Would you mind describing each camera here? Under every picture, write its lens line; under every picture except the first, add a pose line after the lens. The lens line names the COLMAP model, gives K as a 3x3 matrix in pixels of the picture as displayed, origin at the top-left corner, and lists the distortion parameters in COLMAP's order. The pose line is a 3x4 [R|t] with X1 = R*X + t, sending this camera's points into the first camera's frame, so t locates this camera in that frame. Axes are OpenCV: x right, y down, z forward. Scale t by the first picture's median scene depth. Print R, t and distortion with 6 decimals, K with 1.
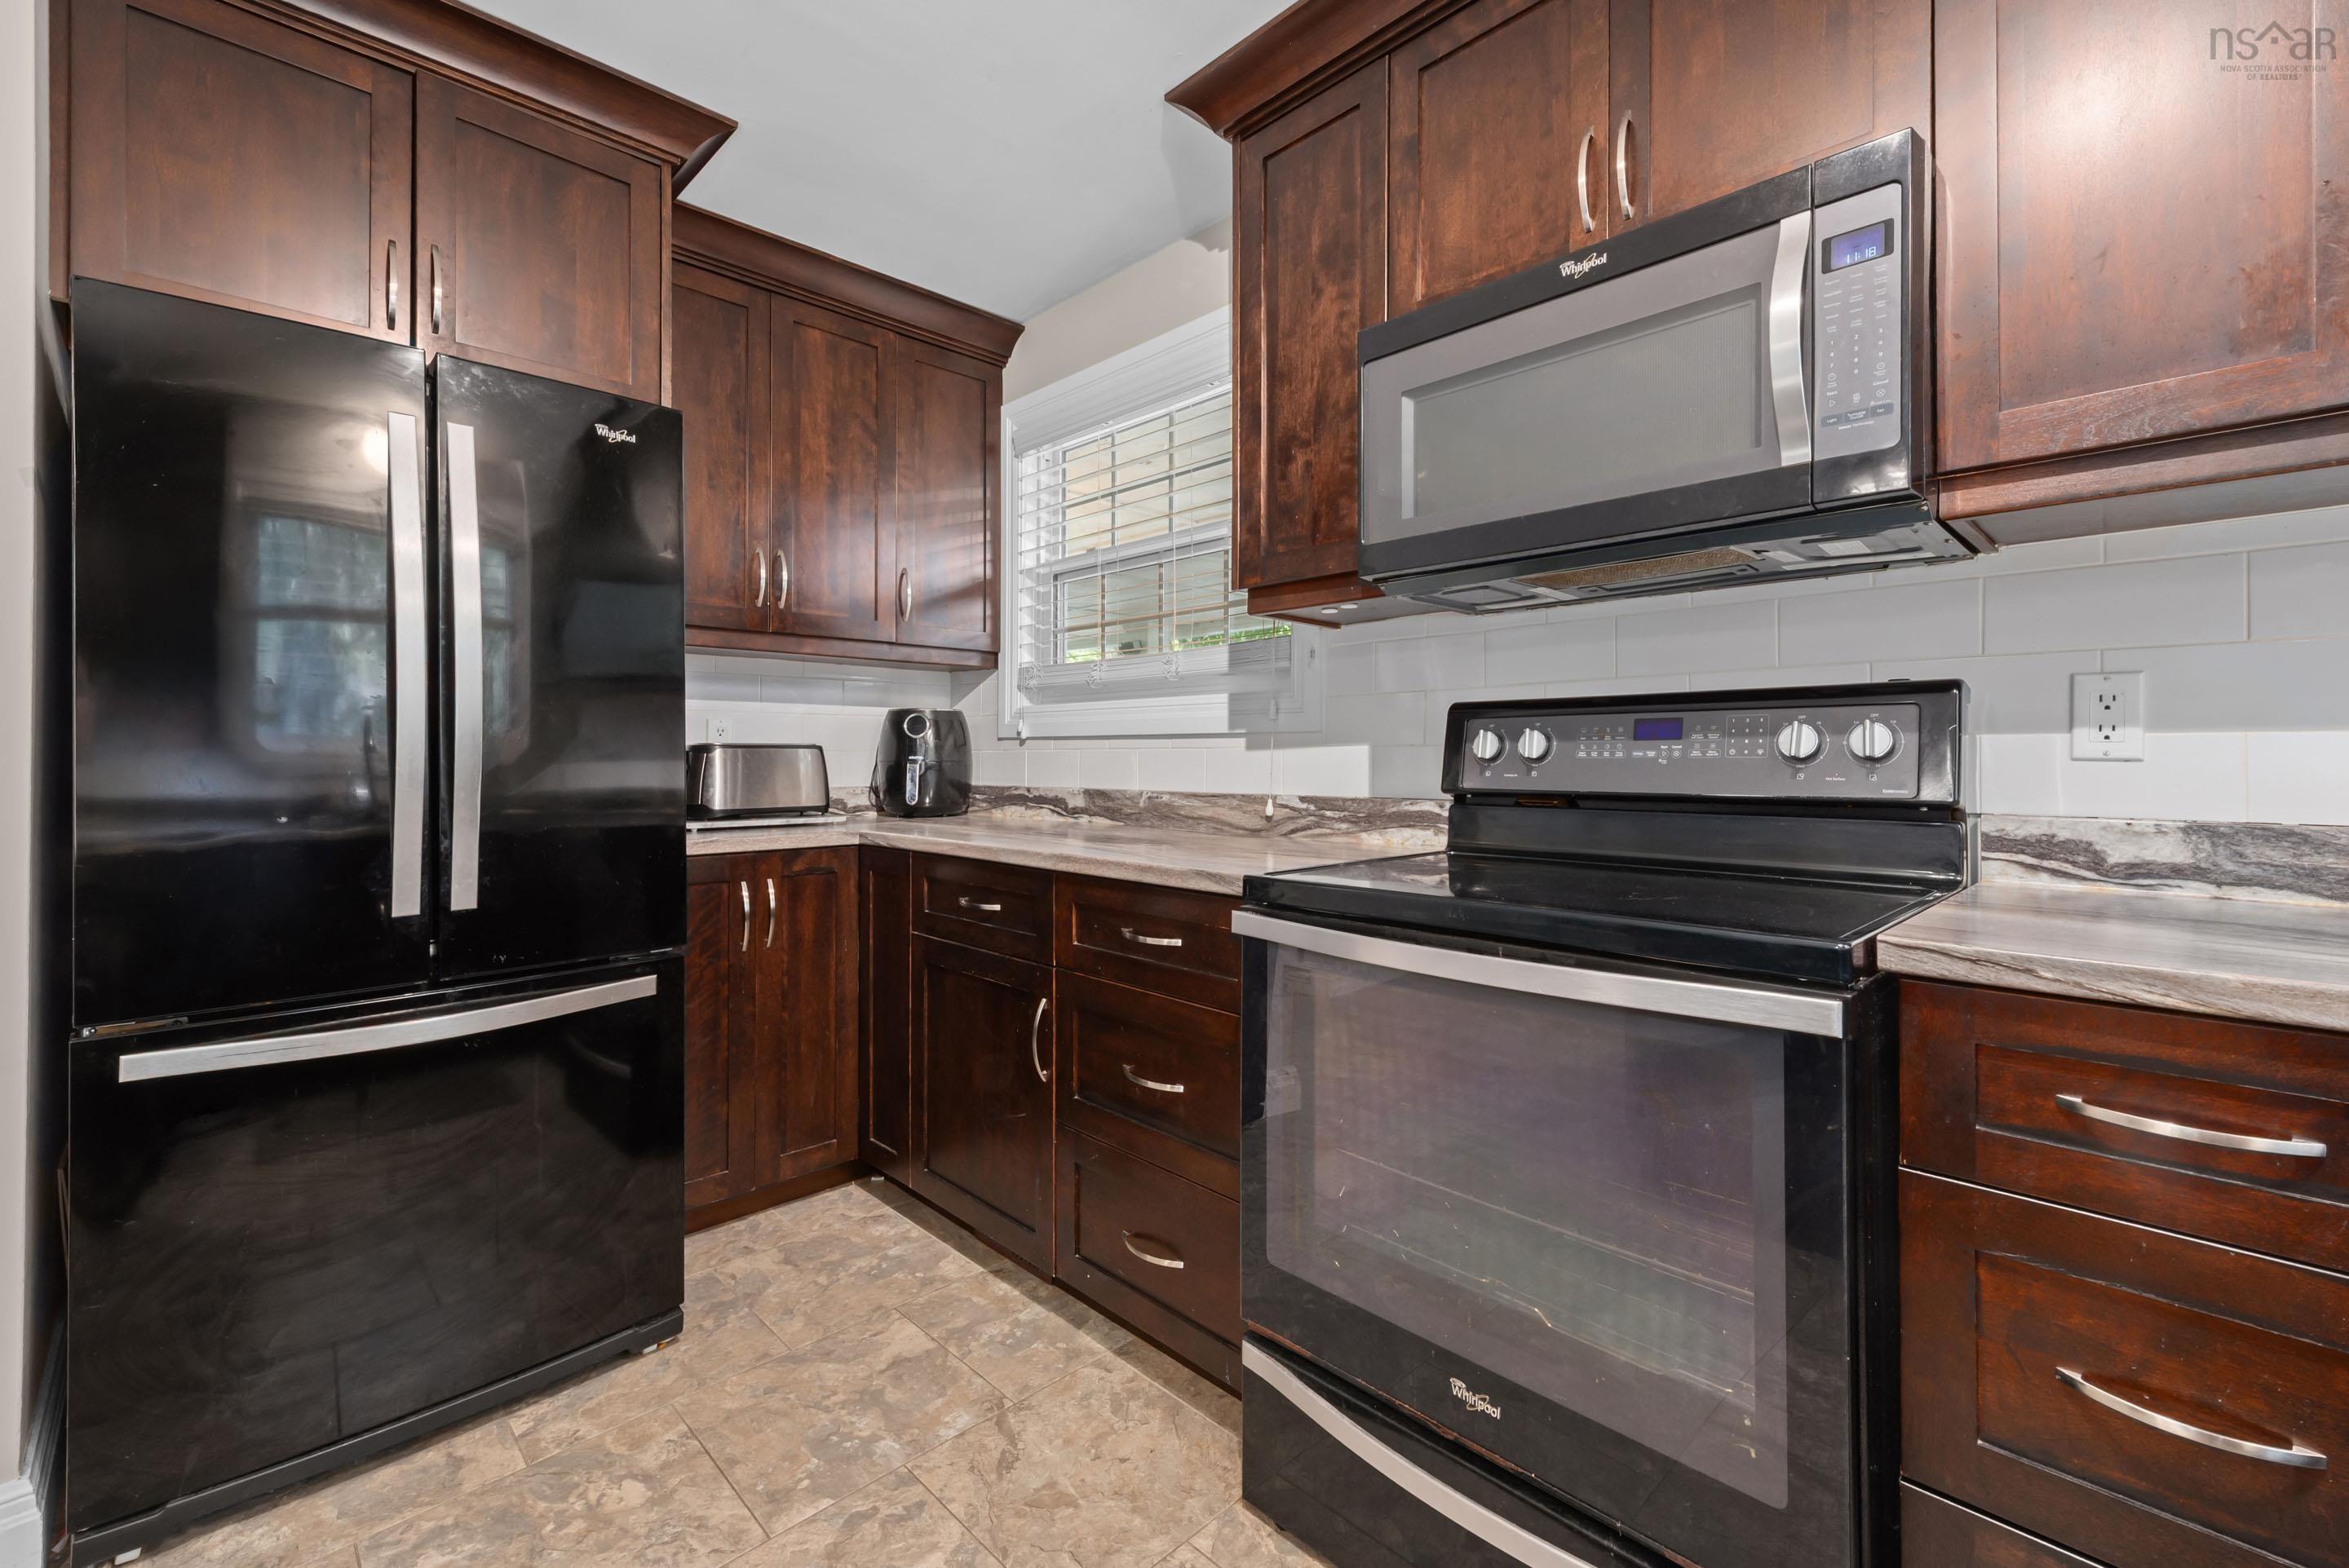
lens RADIAL K [[984.1, 0, 1108.4], [0, 984.1, 746.3], [0, 0, 1]] dist [0.002393, 0.000140]
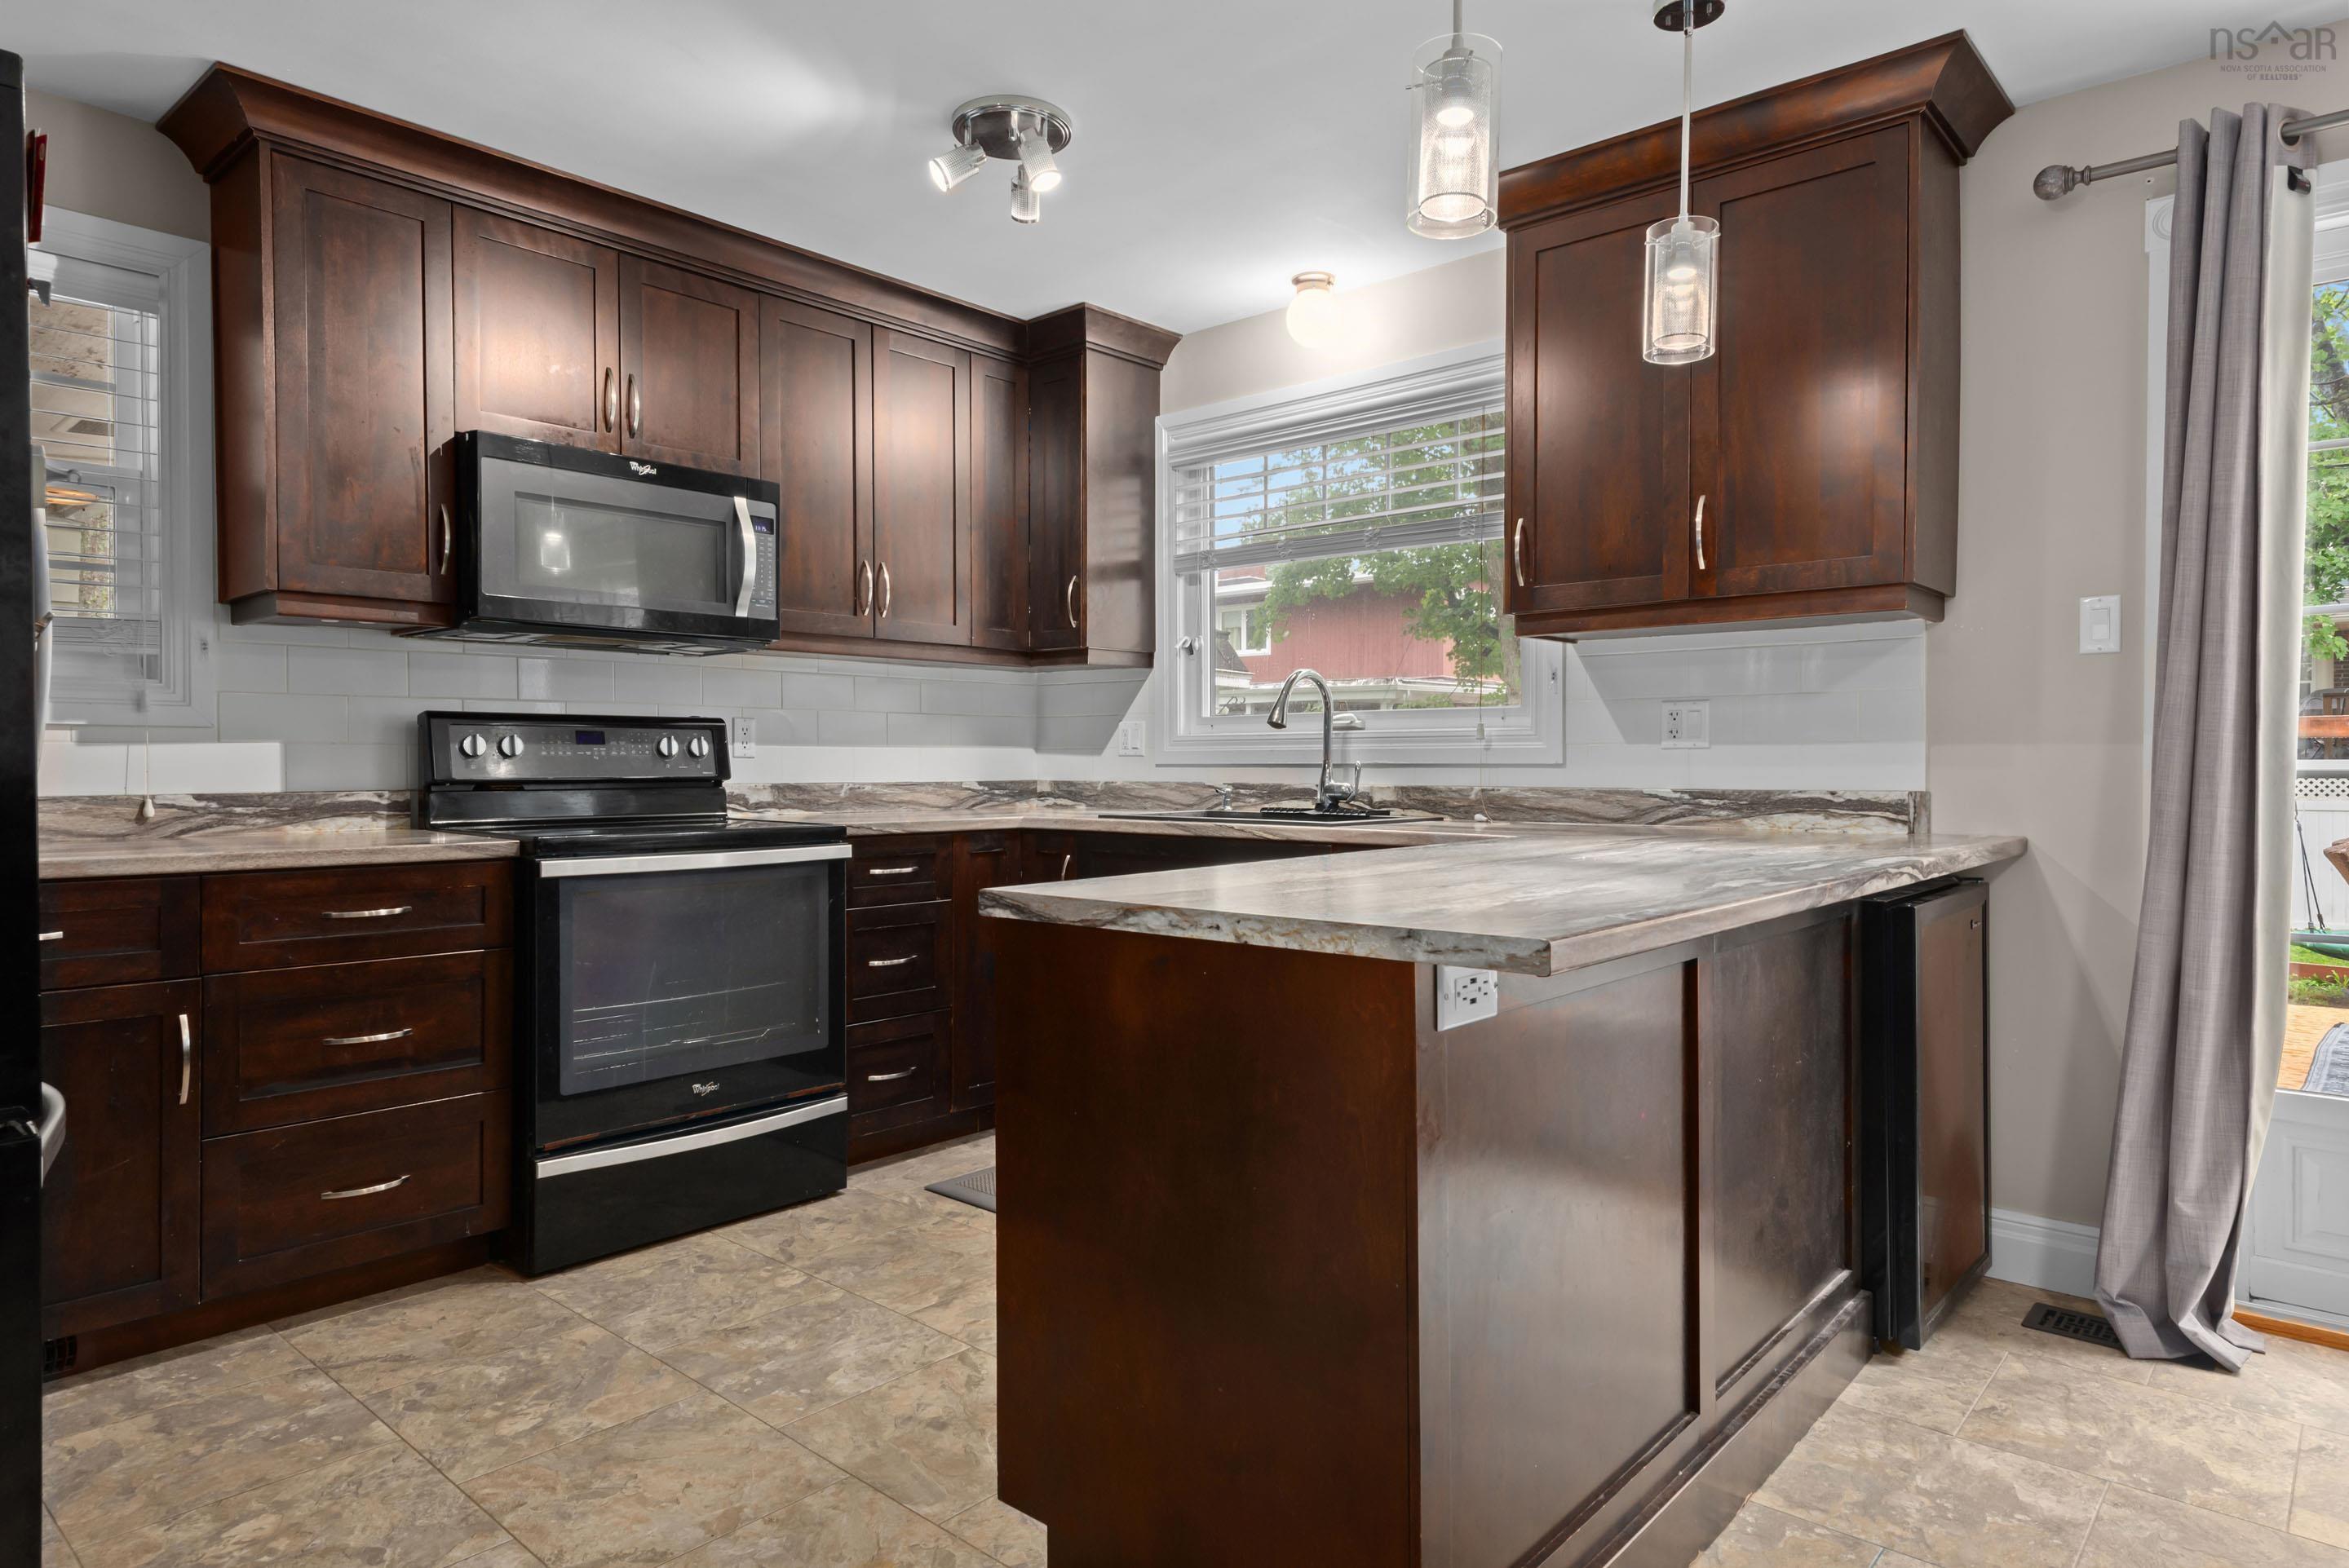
lens RADIAL K [[1454.2, 0, 1165.2], [0, 1454.2, 782.8], [0, 0, 1]] dist [0.003920, 0.000027]
pose [[-0.063029, -0.012539, 0.997933, -1.743688], [-0.011744, 0.999861, 0.011821, 0.015874], [-0.997943, -0.010974, -0.063168, 0.200892]]
